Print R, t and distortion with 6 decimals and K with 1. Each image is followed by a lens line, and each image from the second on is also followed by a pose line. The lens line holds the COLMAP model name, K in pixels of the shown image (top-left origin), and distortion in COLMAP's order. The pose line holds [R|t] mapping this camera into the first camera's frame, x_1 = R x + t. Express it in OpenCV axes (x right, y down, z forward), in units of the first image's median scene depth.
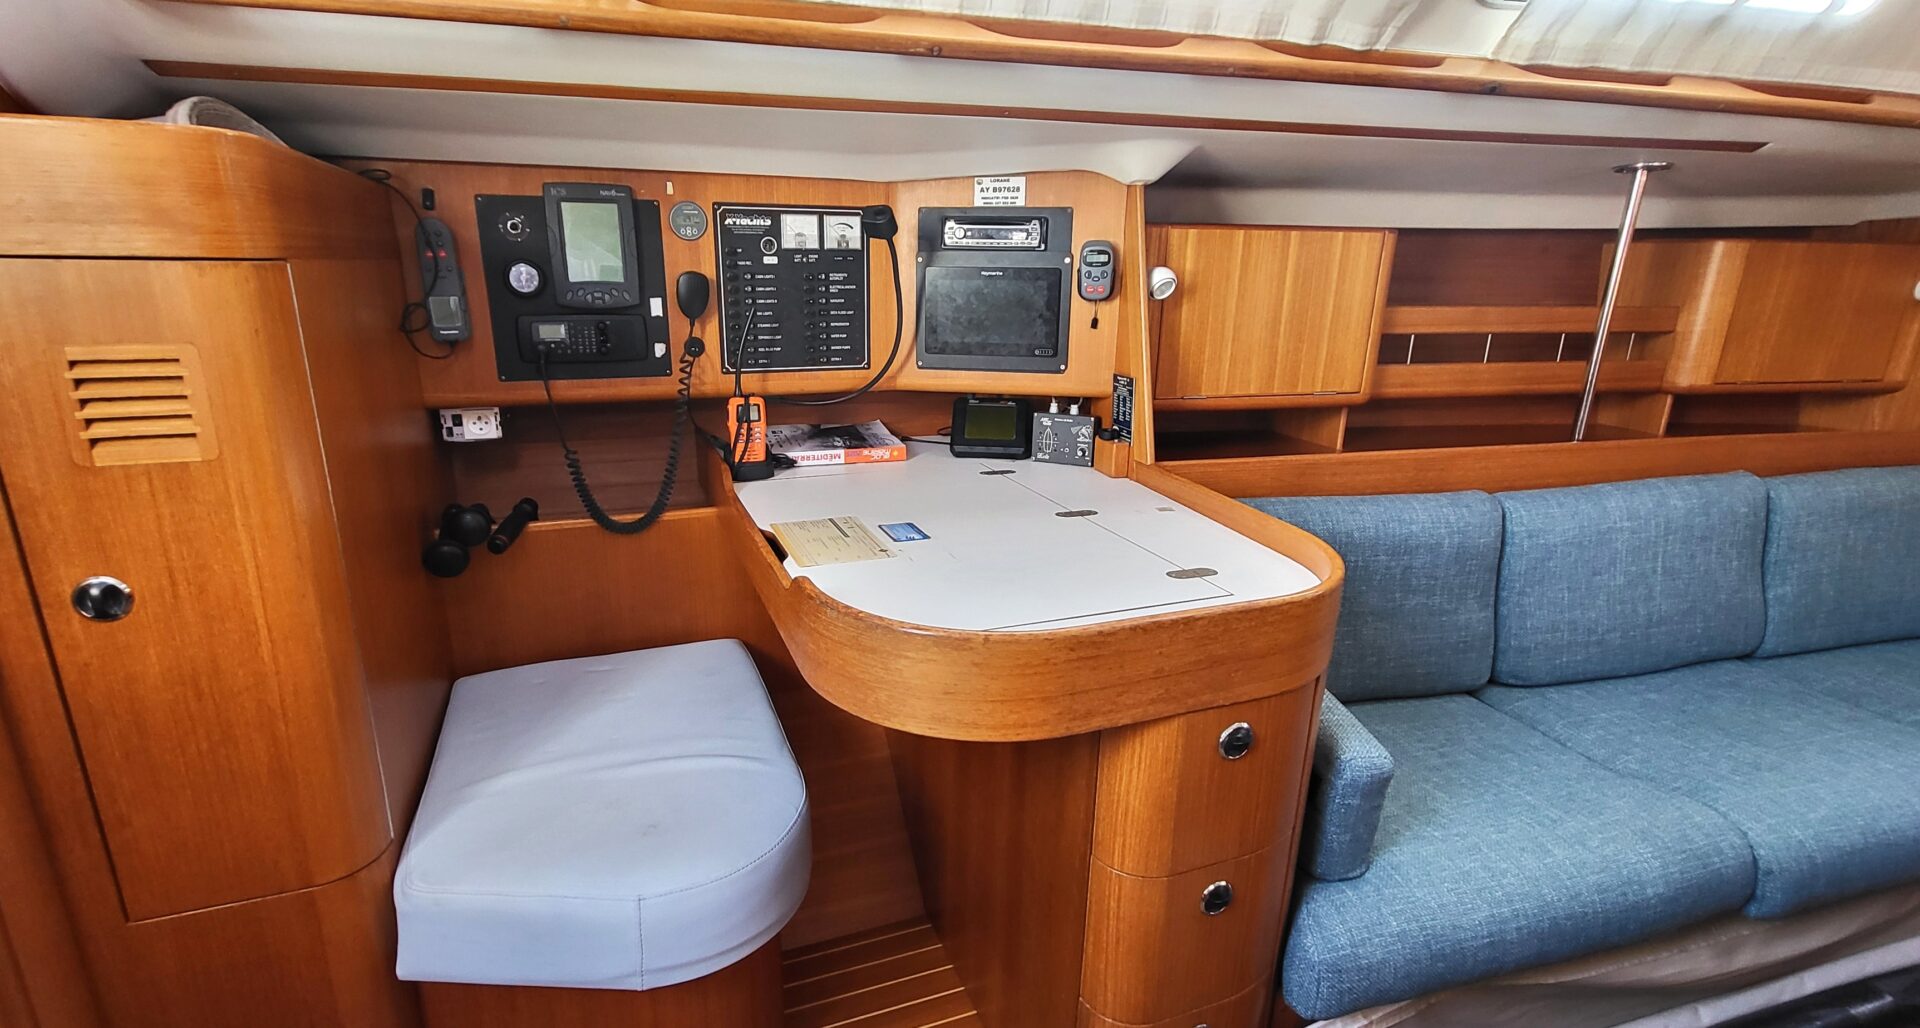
lens RADIAL K [[861.4, 0, 926.1], [0, 861.4, 510.1], [0, 0, 1]] dist [0.008475, -0.000161]
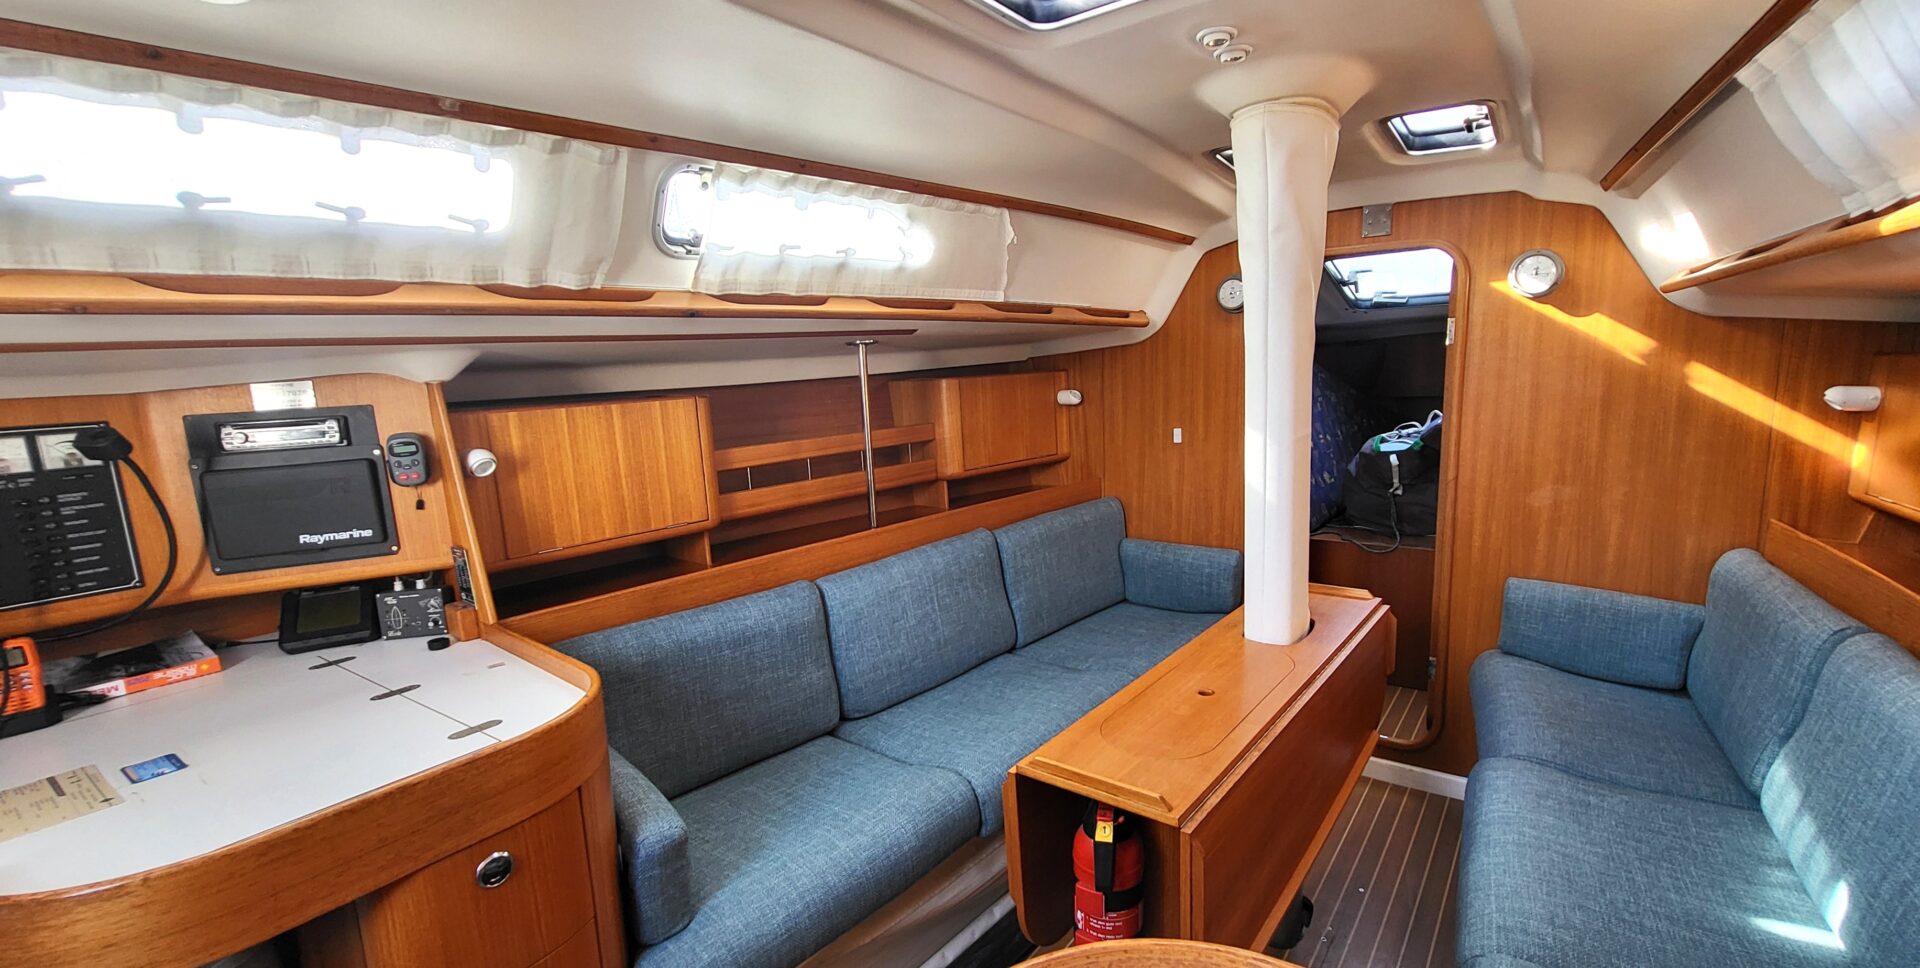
lens RADIAL K [[812.1, 0, 969.4], [0, 812.1, 491.0], [0, 0, 1]] dist [0.007999, -0.000889]
pose [[0.824388, -0.139042, 0.548682, 0.205176], [0.213140, 0.974264, -0.073351, -0.011466], [-0.524362, 0.177415, 0.832807, -0.218336]]
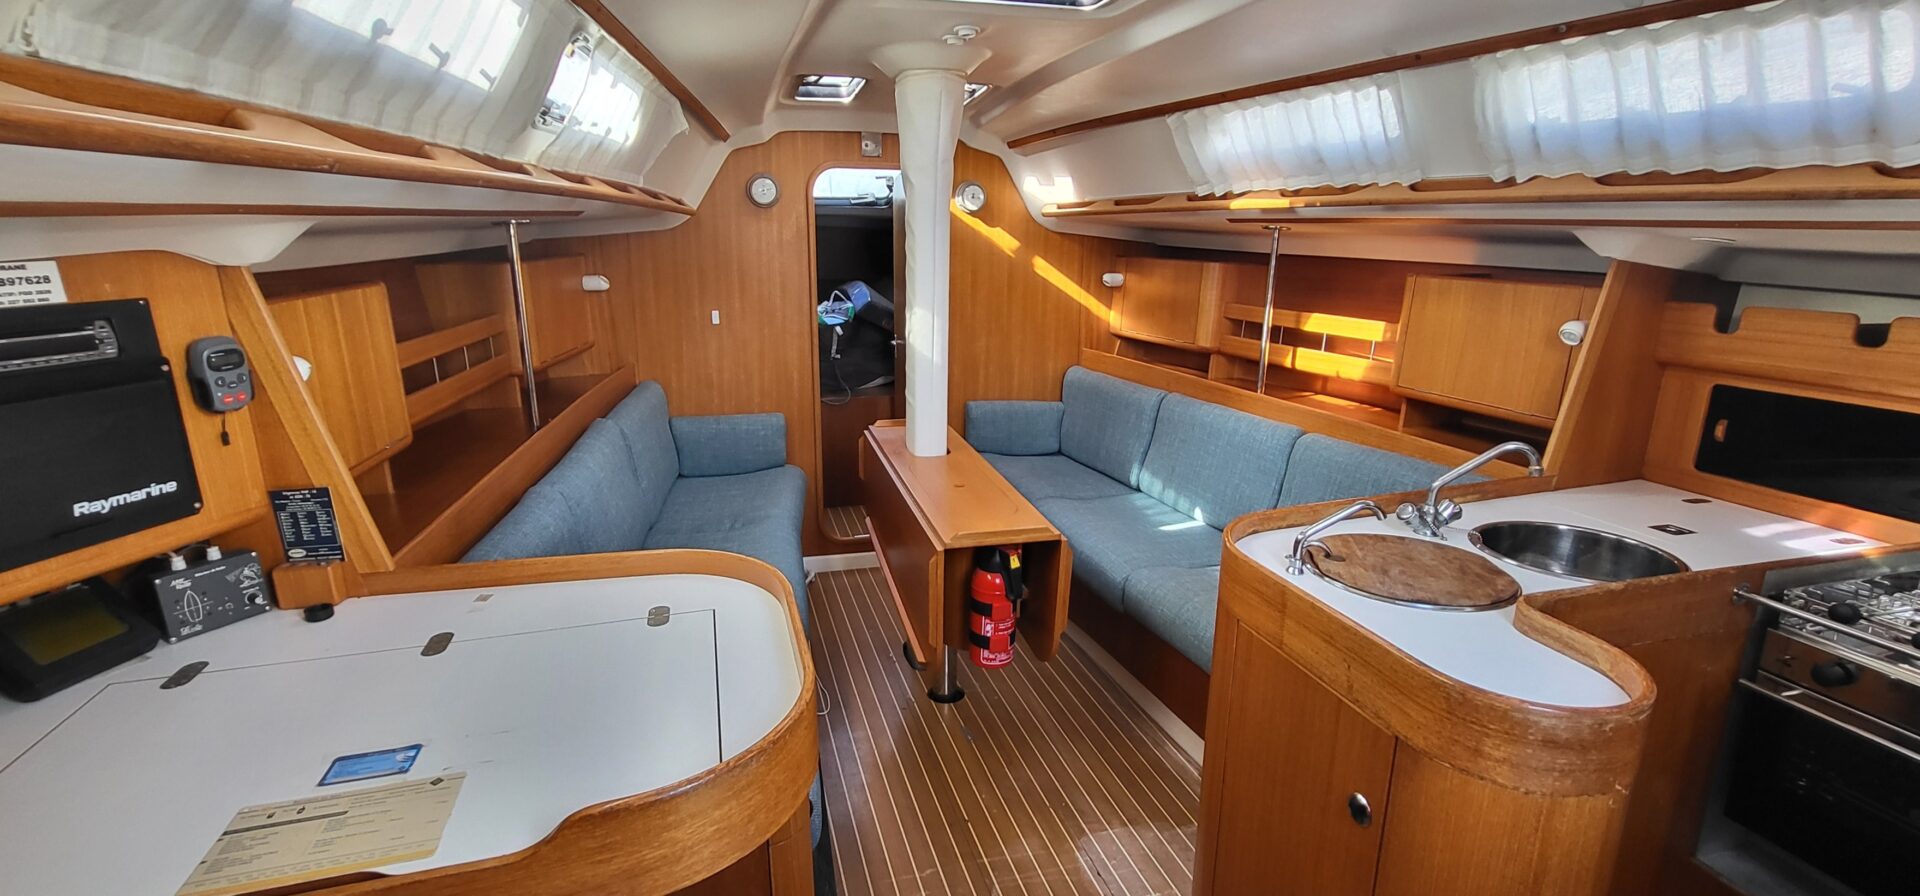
lens RADIAL K [[841.2, 0, 960.9], [0, 841.2, 436.0], [0, 0, 1]] dist [-0.000254, -0.000501]
pose [[0.087305, -0.255703, 0.962805, -0.472973], [0.285478, 0.932381, 0.221737, -0.198506], [-0.954400, 0.255501, 0.154399, 0.255631]]
